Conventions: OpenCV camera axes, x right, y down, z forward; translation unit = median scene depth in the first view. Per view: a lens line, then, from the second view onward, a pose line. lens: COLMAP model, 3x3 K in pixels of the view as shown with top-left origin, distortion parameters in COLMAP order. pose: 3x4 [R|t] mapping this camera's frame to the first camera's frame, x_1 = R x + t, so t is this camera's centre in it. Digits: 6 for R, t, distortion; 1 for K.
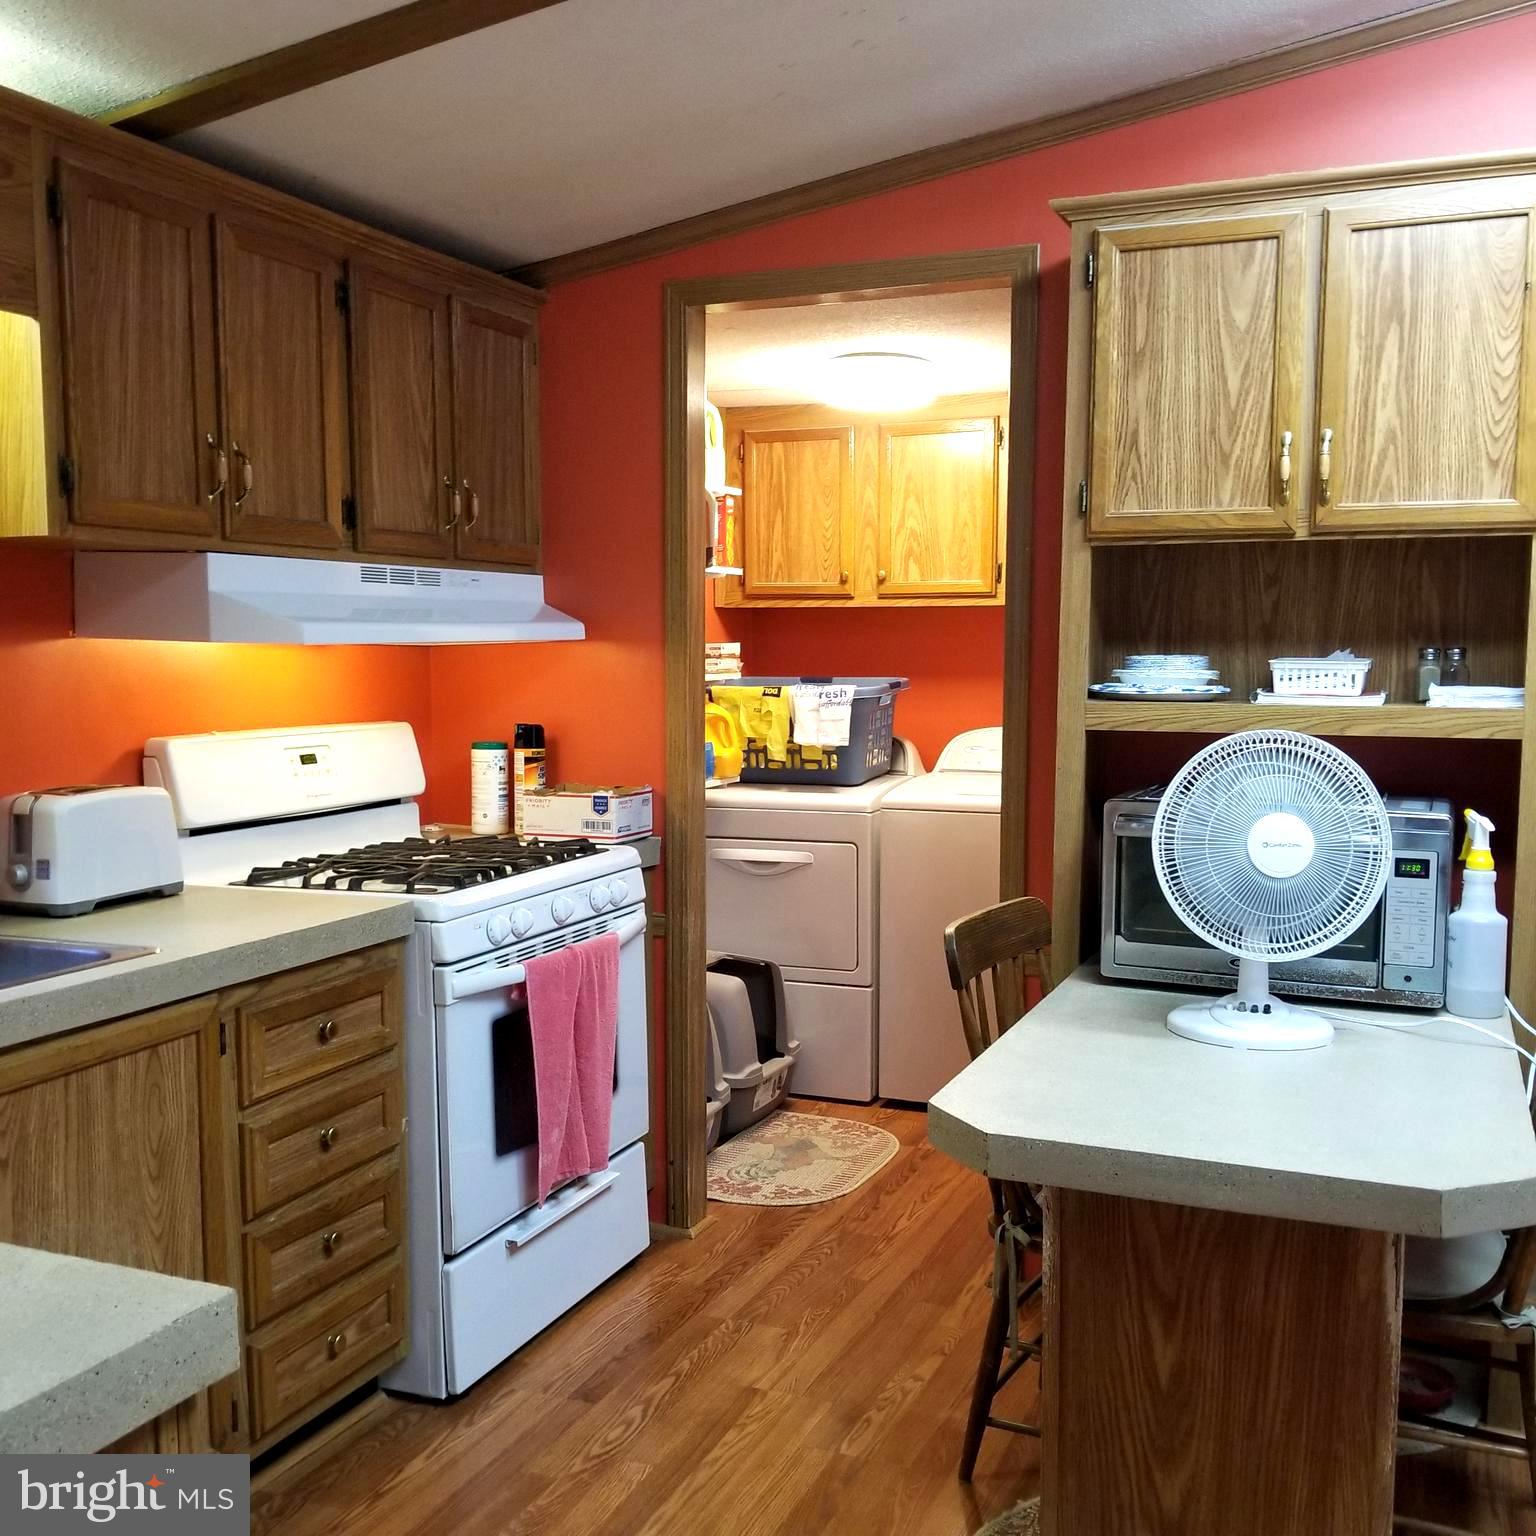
lens RADIAL K [[1614.0, 0, 782.7], [0, 1614.0, 763.4], [0, 0, 1]] dist [0.138176, -0.241071]
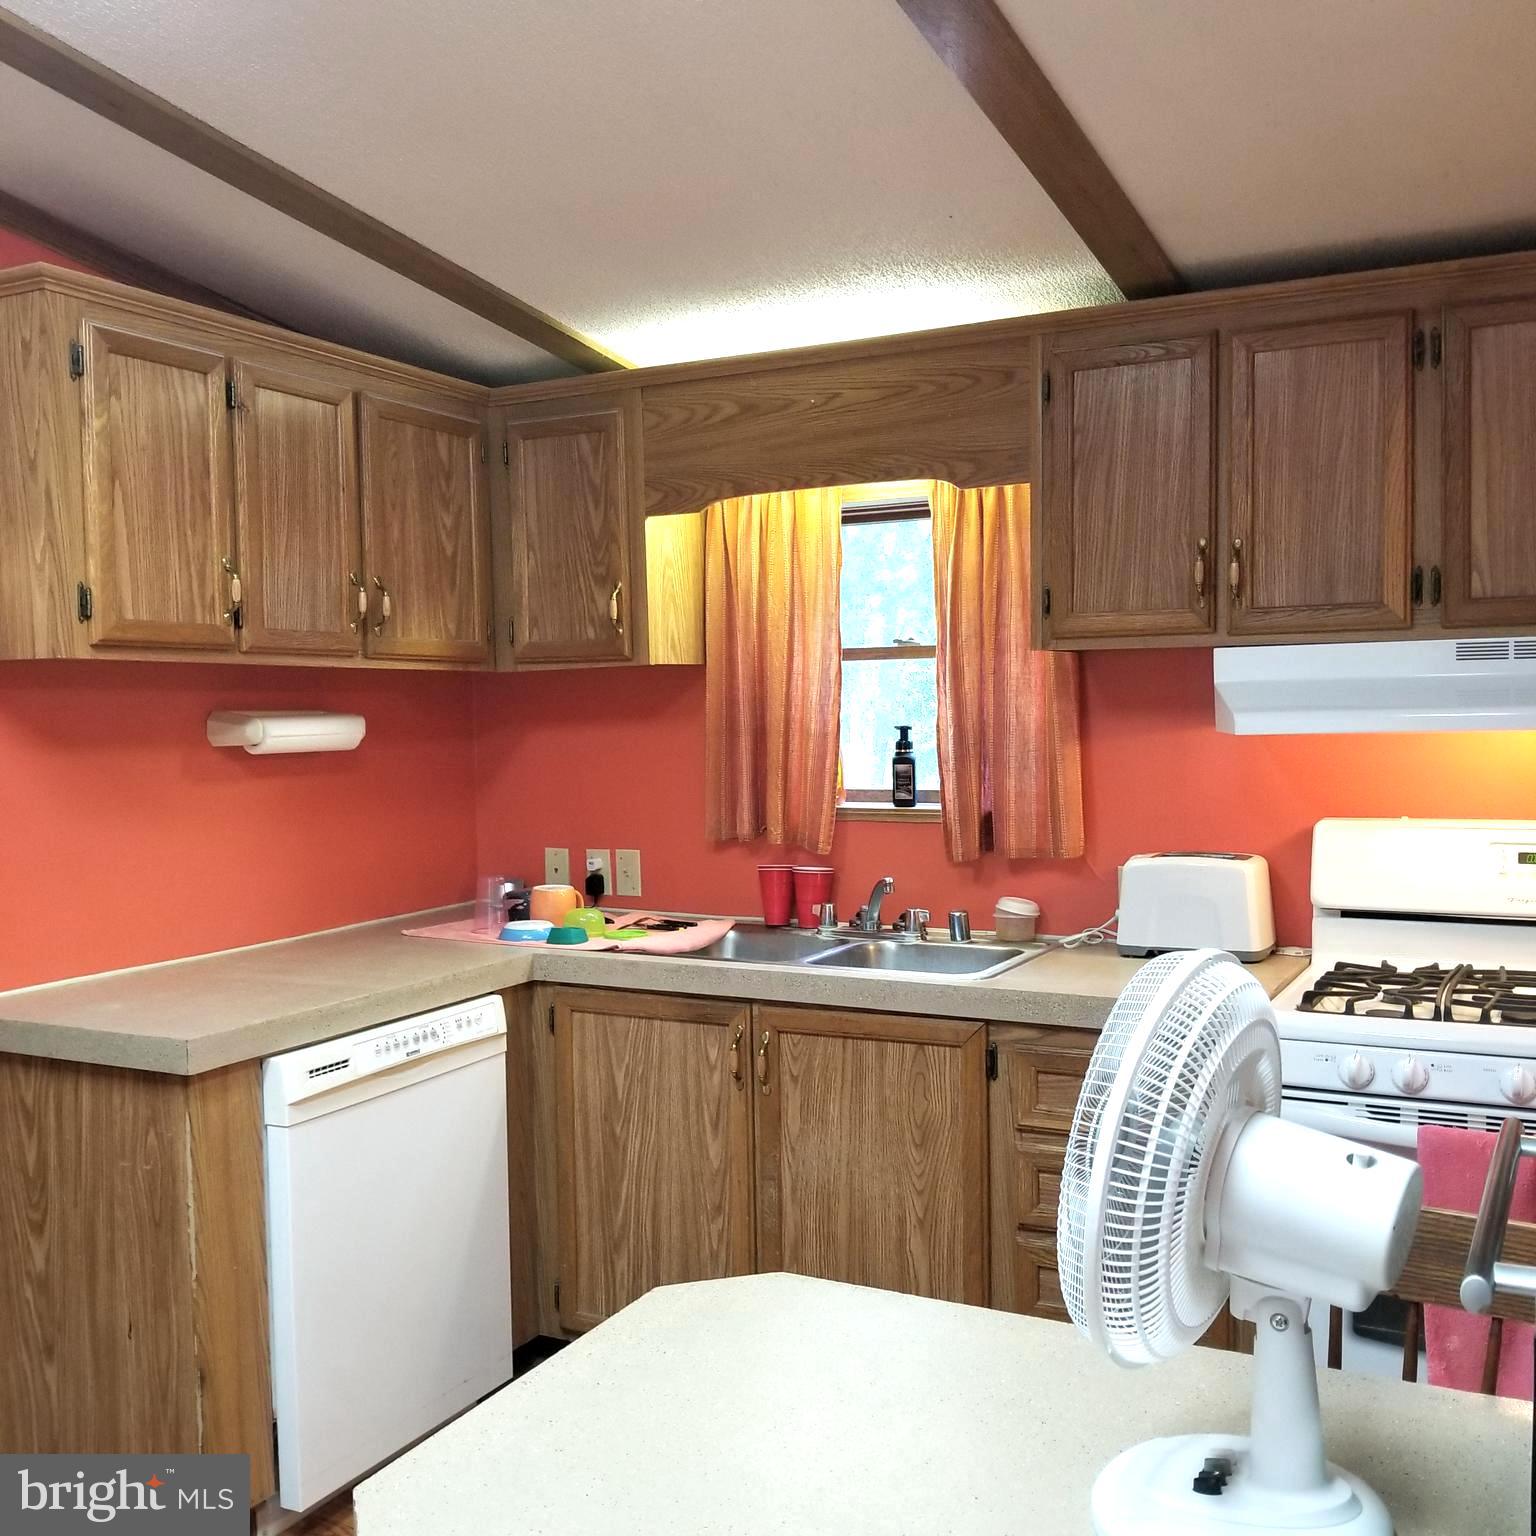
lens RADIAL K [[1614.0, 0, 782.7], [0, 1614.0, 763.4], [0, 0, 1]] dist [0.138176, -0.241071]
pose [[-0.081752, 0.046546, -0.995565, 0.818625], [-0.056321, 0.997097, 0.051243, -0.100723], [0.995060, 0.060260, -0.078893, 0.885856]]
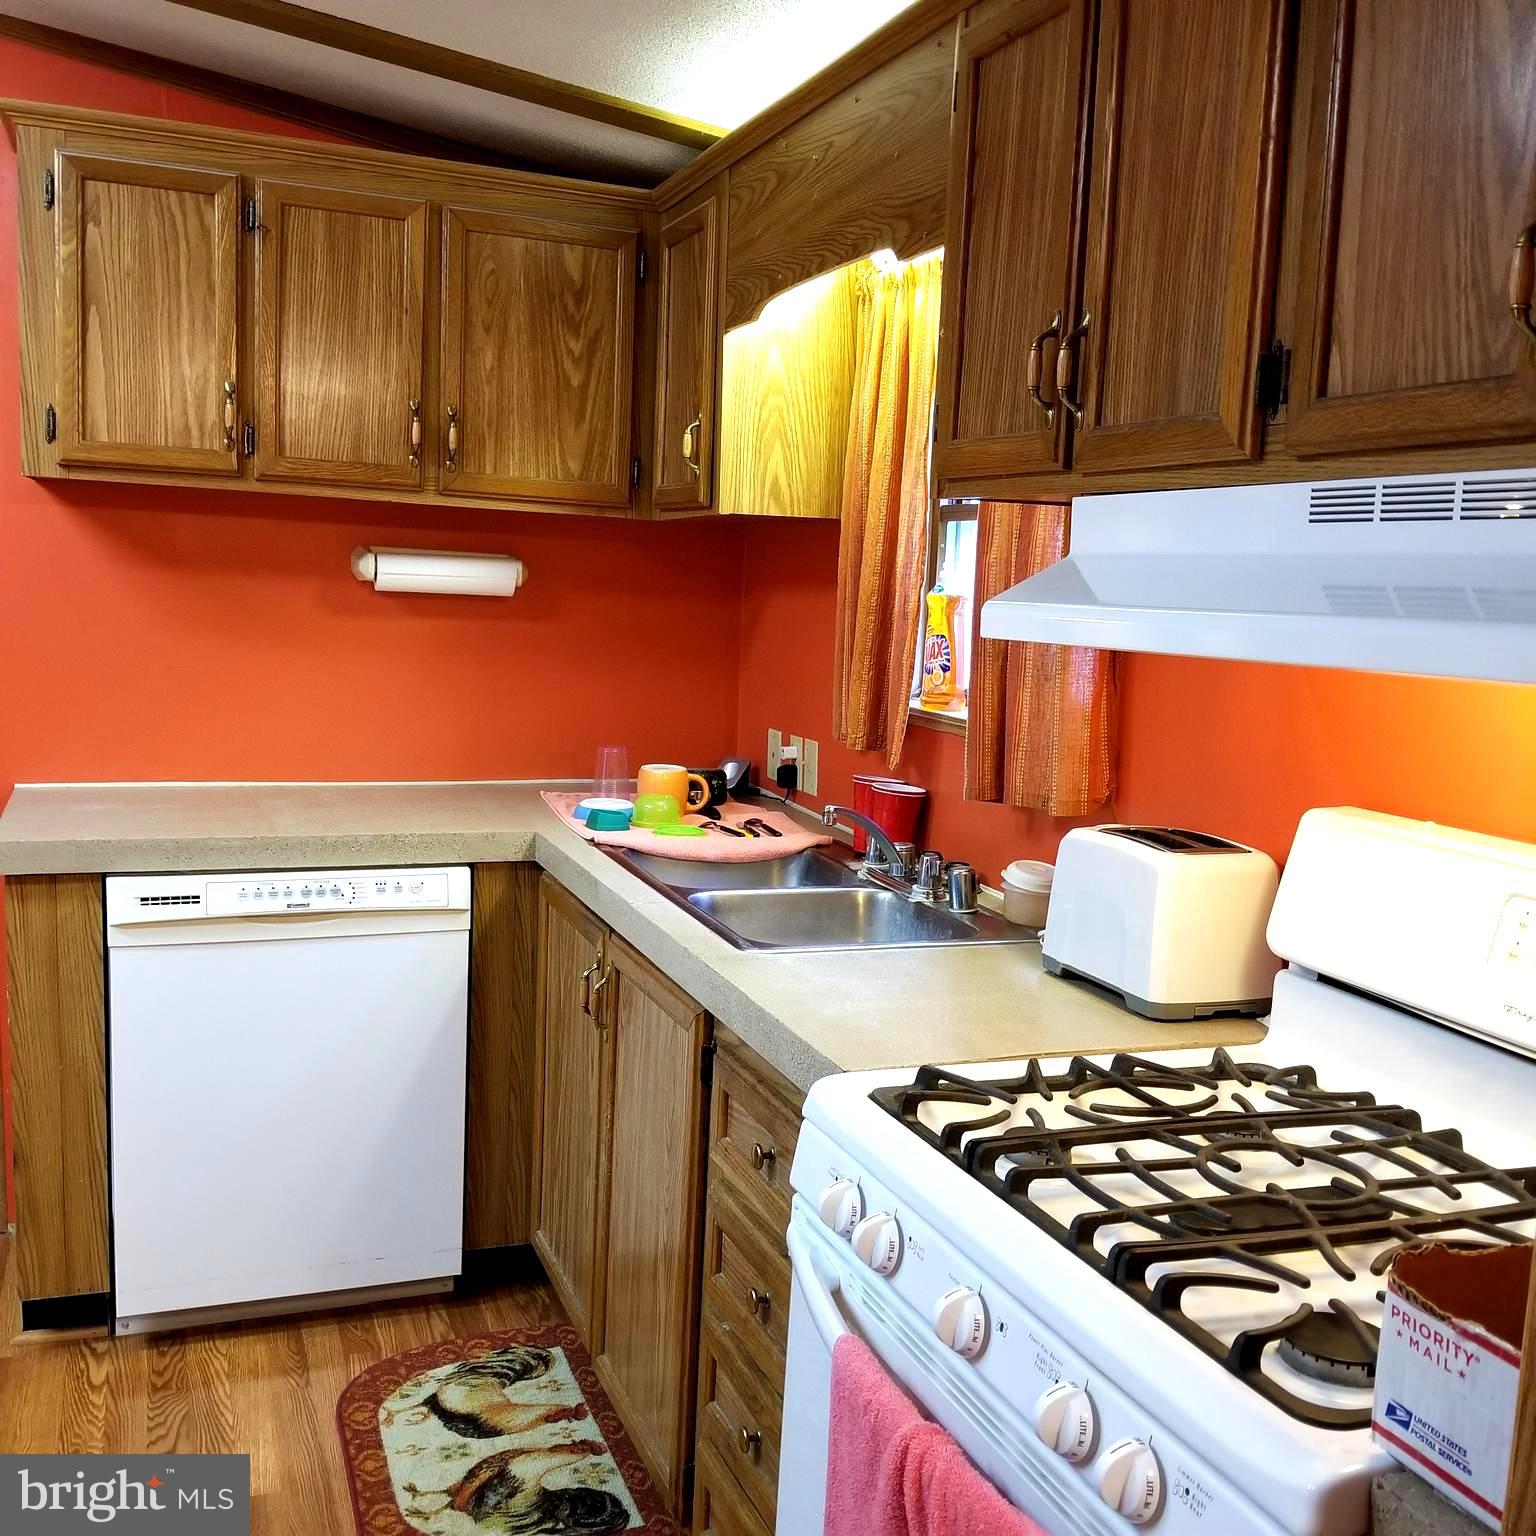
lens RADIAL K [[1614.0, 0, 782.7], [0, 1614.0, 763.4], [0, 0, 1]] dist [0.138176, -0.241071]
pose [[-0.725436, 0.056941, -0.685930, 0.205929], [-0.089672, 0.980260, 0.176211, -0.140925], [0.682423, 0.189338, -0.706010, 1.540265]]
